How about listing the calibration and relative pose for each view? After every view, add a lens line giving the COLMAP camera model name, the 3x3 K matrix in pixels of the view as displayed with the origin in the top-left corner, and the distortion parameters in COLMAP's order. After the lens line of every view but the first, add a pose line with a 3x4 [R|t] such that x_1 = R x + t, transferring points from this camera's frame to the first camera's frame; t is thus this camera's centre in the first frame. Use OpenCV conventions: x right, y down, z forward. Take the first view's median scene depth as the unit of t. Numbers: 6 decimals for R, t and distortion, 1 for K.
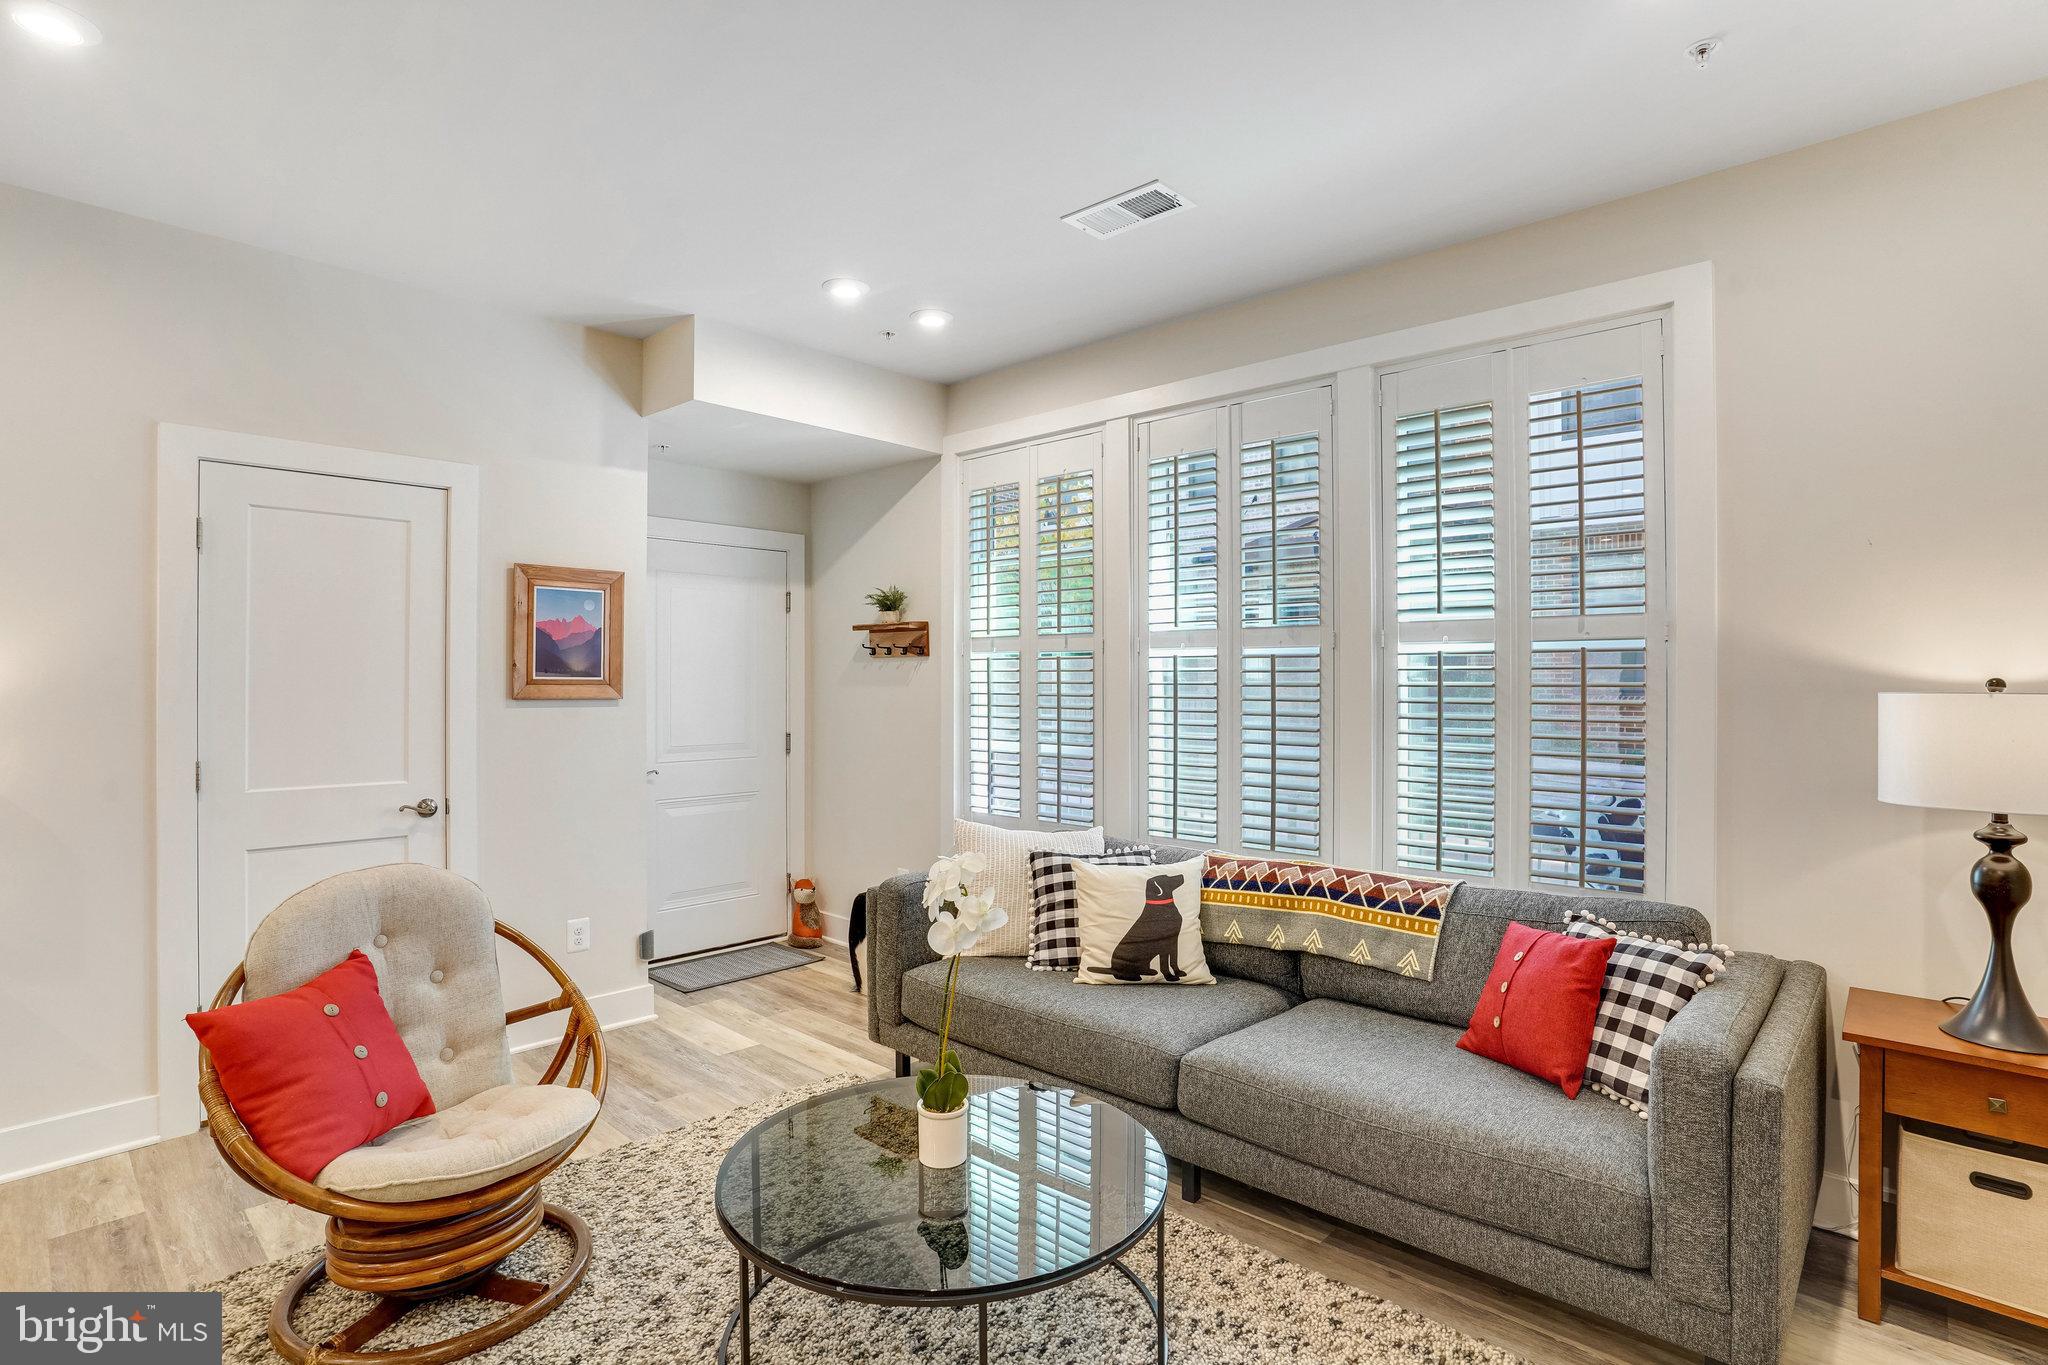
lens RADIAL K [[1005.9, 0, 1024.0], [0, 1005.9, 682.5], [0, 0, 1]] dist [-0.069856, 0.029128]
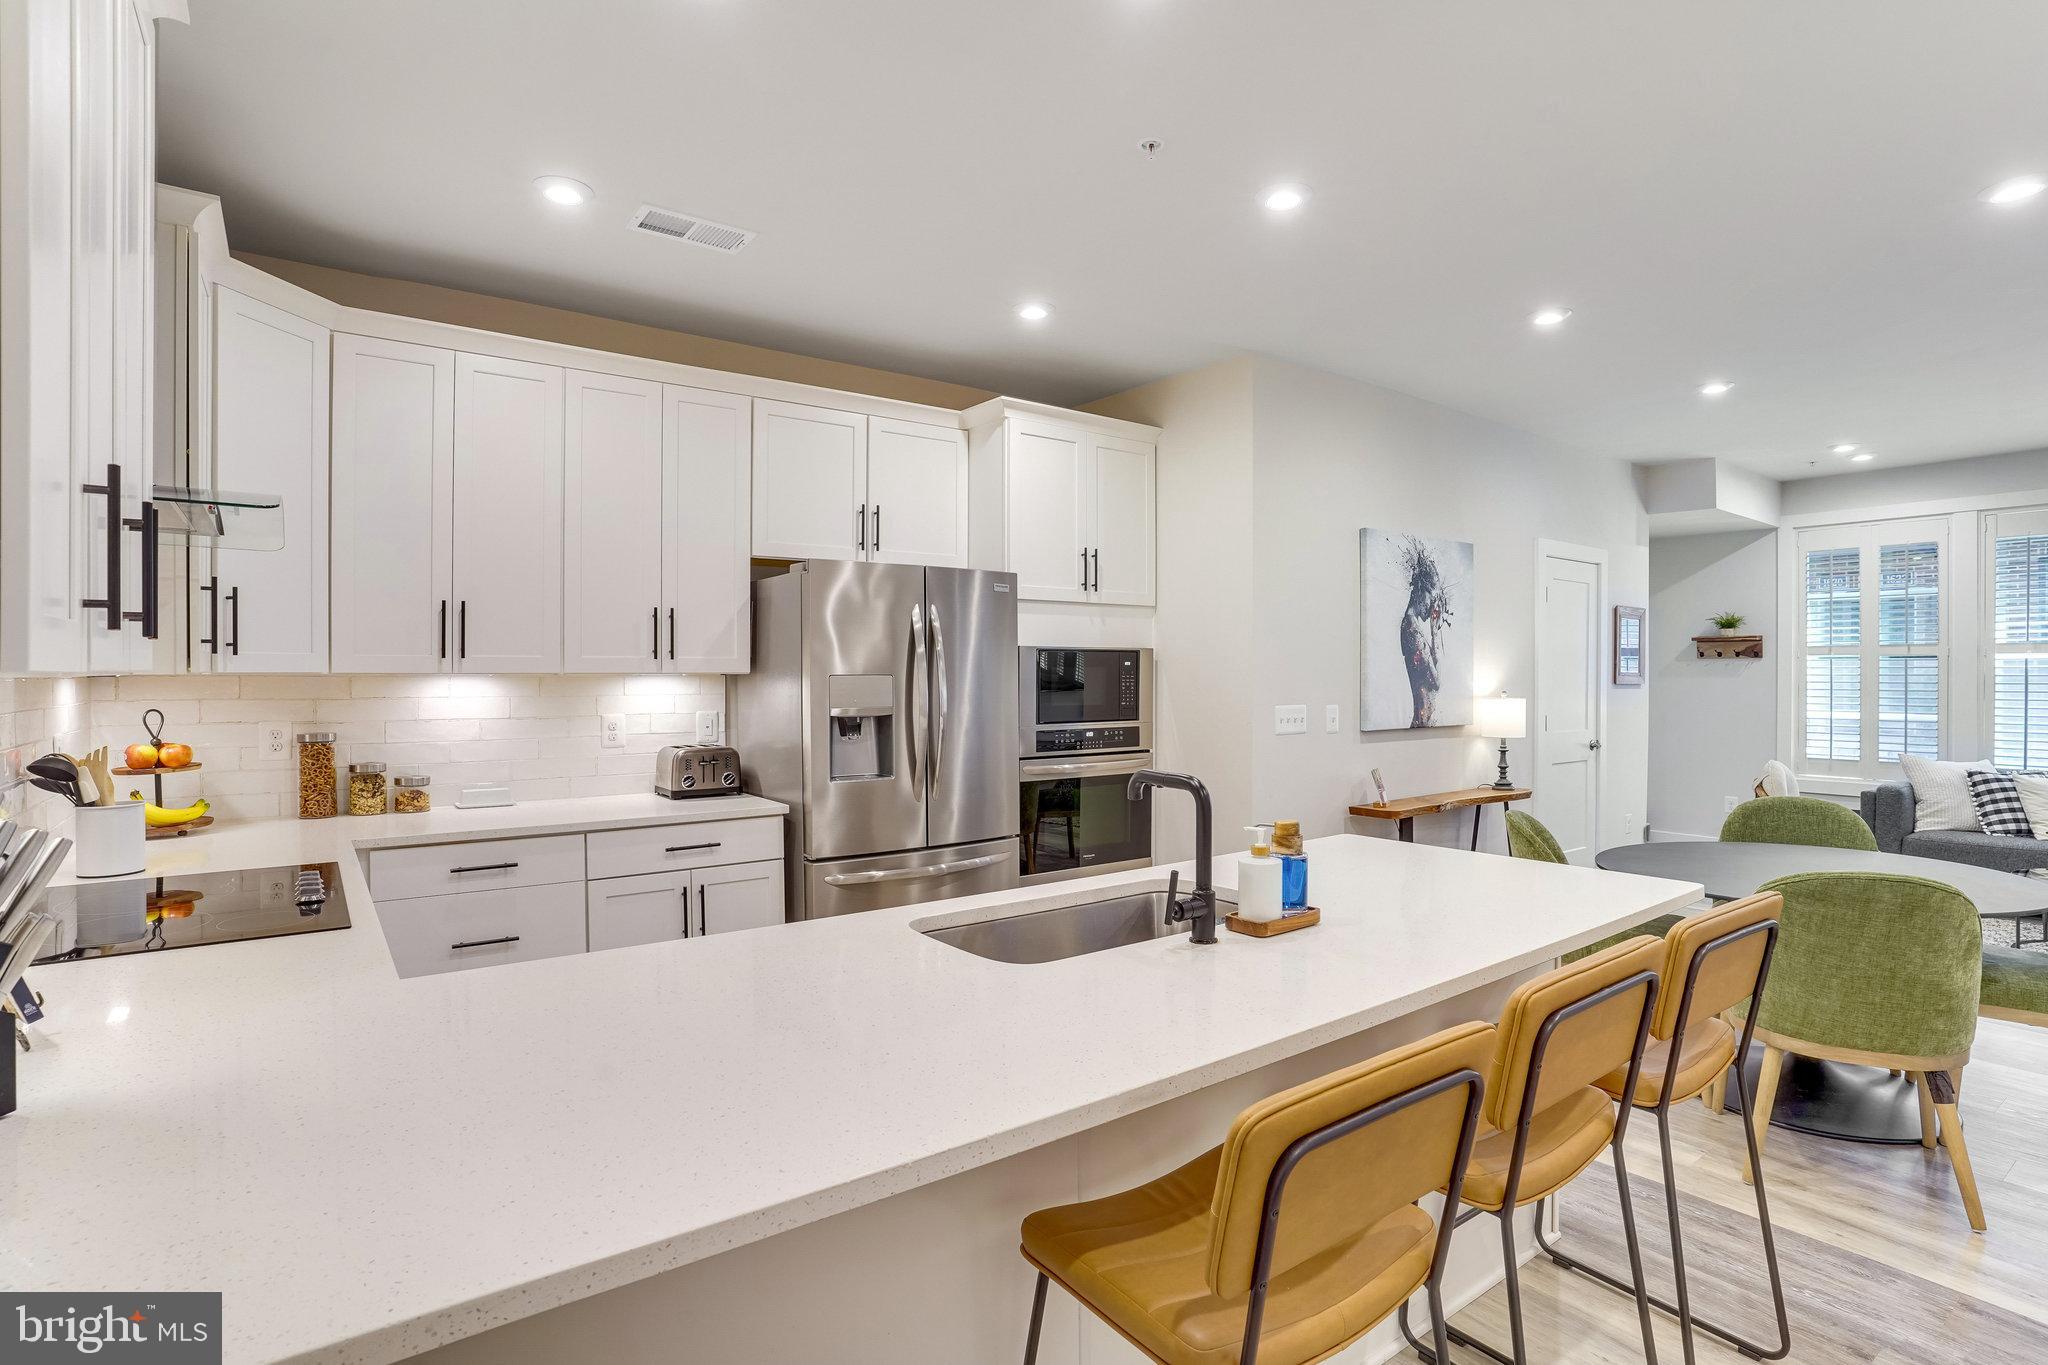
lens RADIAL K [[1005.9, 0, 1024.0], [0, 1005.9, 682.5], [0, 0, 1]] dist [-0.069856, 0.029128]
pose [[0.983141, 0.001457, -0.182844, -1.370093], [-0.000646, 0.999990, 0.004493, 0.008353], [0.182849, -0.004299, 0.983132, -0.998335]]
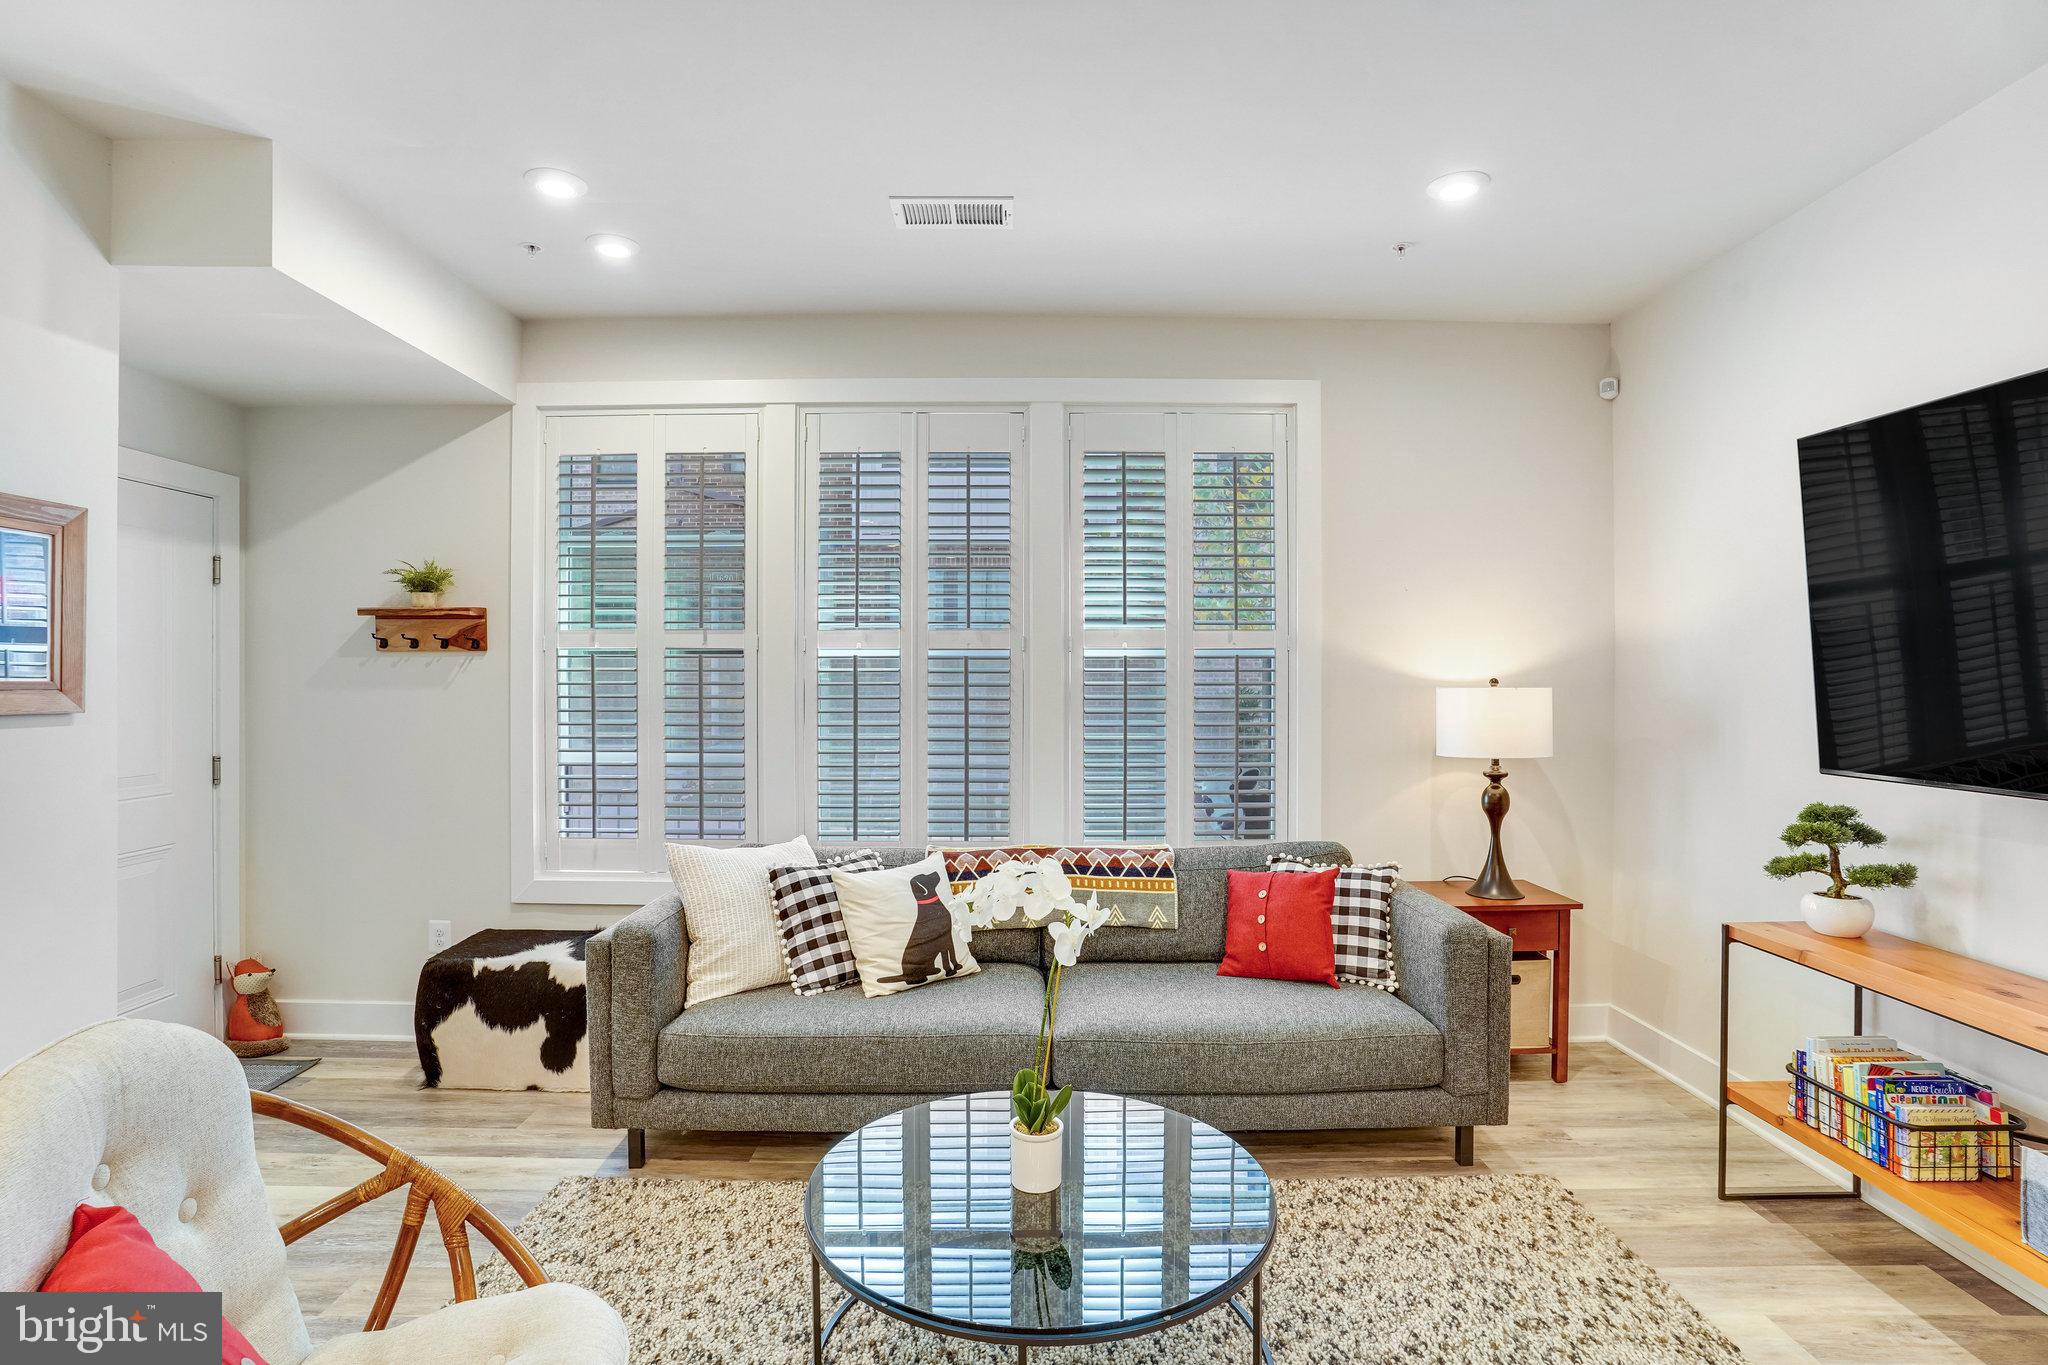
lens RADIAL K [[1007.7, 0, 1006.7], [0, 1007.7, 679.8], [0, 0, 1]] dist [-0.078732, 0.039269]
pose [[0.735144, -0.001115, 0.677910, -0.475114], [0.002726, 0.999995, -0.001312, -0.001325], [-0.677905, 0.002812, 0.735144, 0.199826]]
